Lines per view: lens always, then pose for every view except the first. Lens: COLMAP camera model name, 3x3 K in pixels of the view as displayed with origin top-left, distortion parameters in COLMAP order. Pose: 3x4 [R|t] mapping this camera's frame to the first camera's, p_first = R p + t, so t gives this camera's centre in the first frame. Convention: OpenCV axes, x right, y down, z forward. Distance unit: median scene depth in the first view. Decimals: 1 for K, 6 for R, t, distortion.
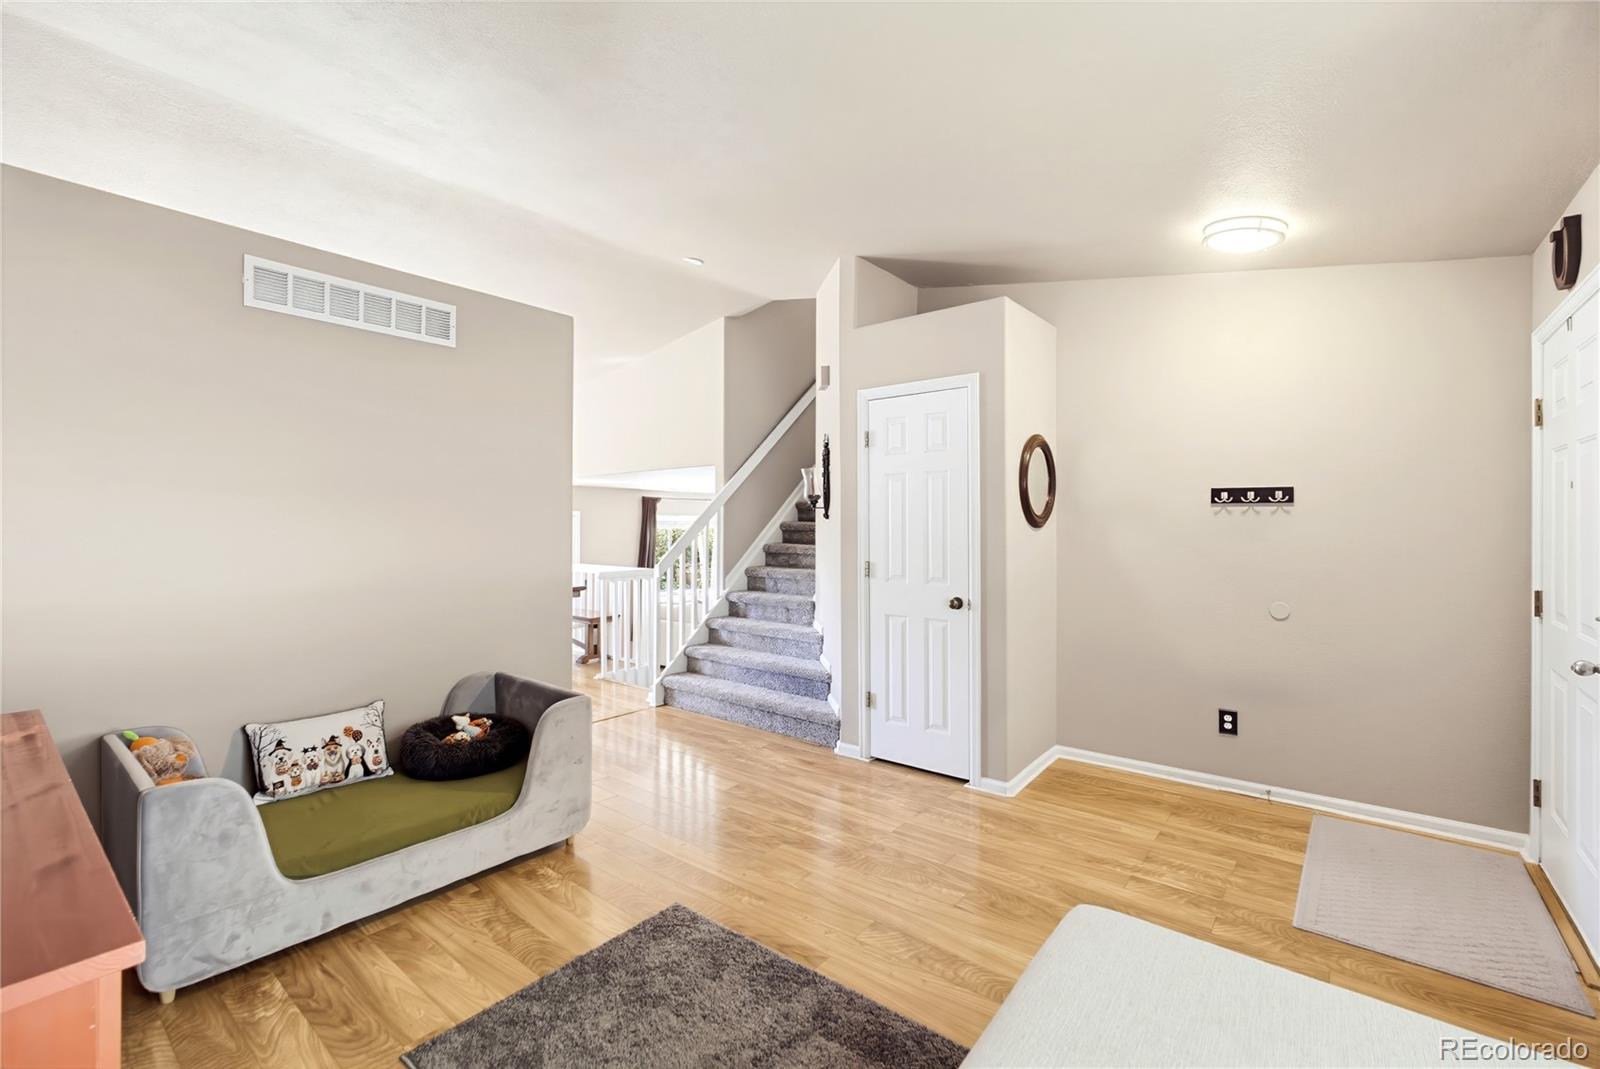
lens RADIAL K [[685.2, 0, 799.8], [0, 685.2, 526.4], [0, 0, 1]] dist [-0.010203, 0.000729]
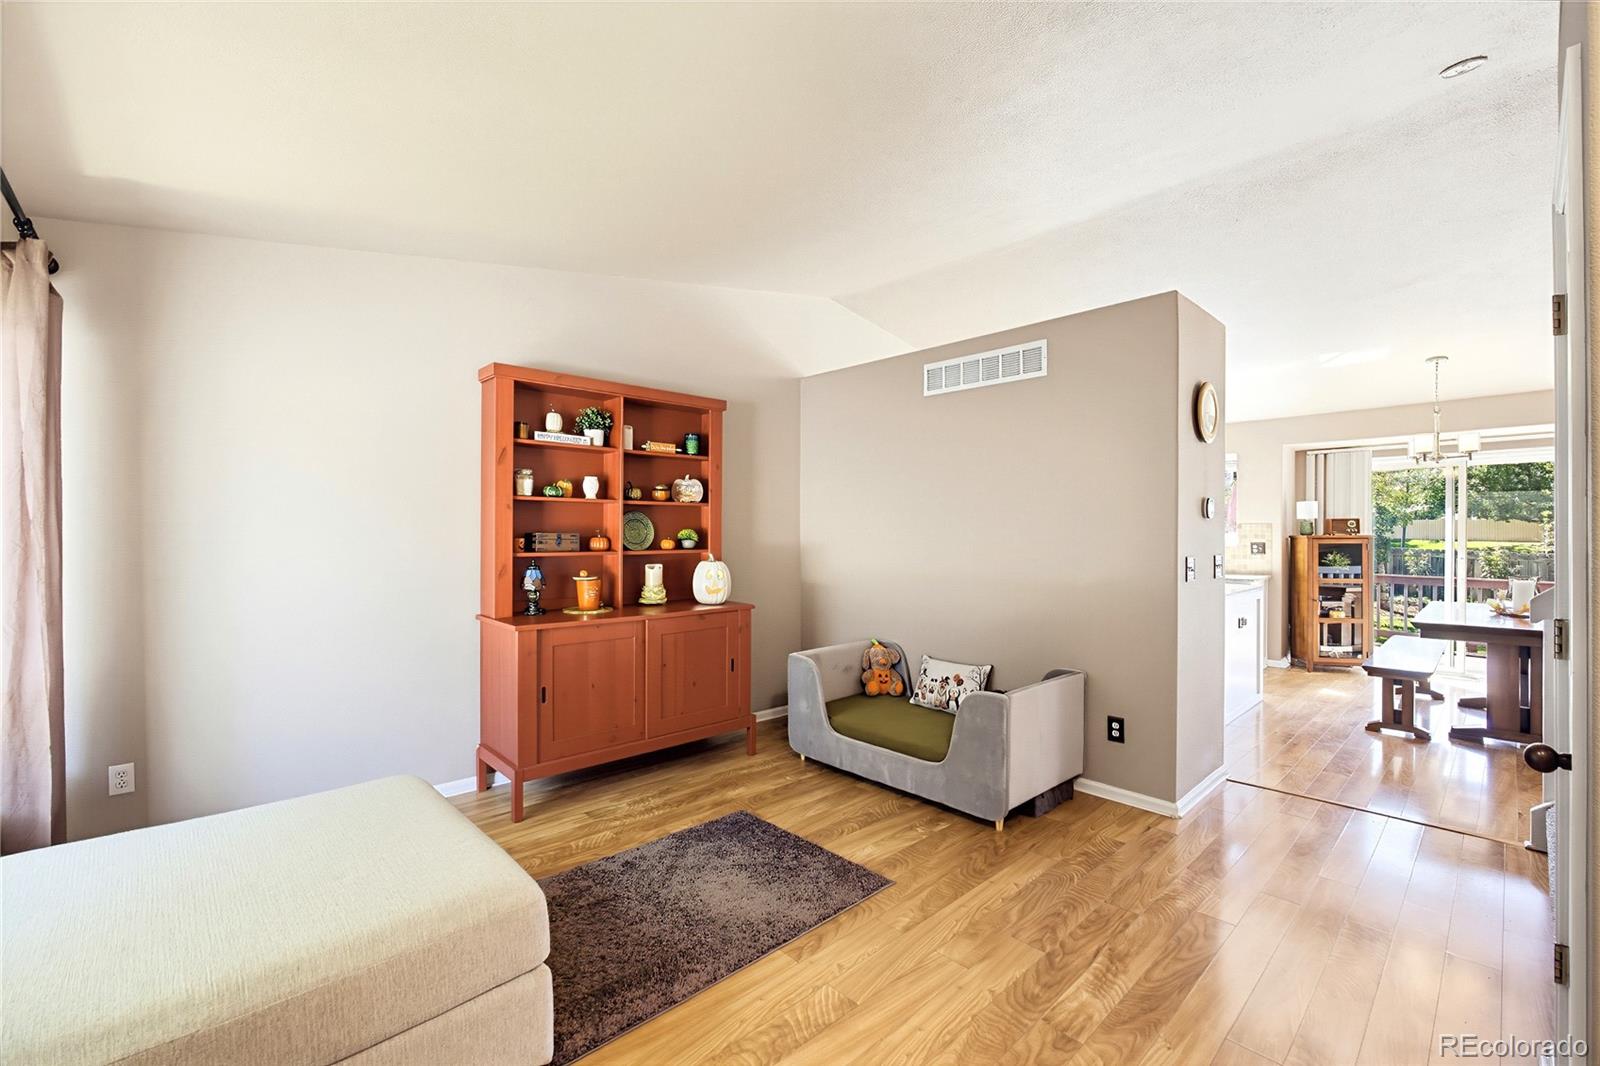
lens RADIAL K [[685.2, 0, 801.0], [0, 685.2, 533.6], [0, 0, 1]] dist [-0.010203, 0.000729]
pose [[-0.139637, -0.003198, -0.990198, 0.910008], [-0.005257, 0.999983, -0.002488, 0.008738], [0.990189, 0.004858, -0.139652, 1.010305]]
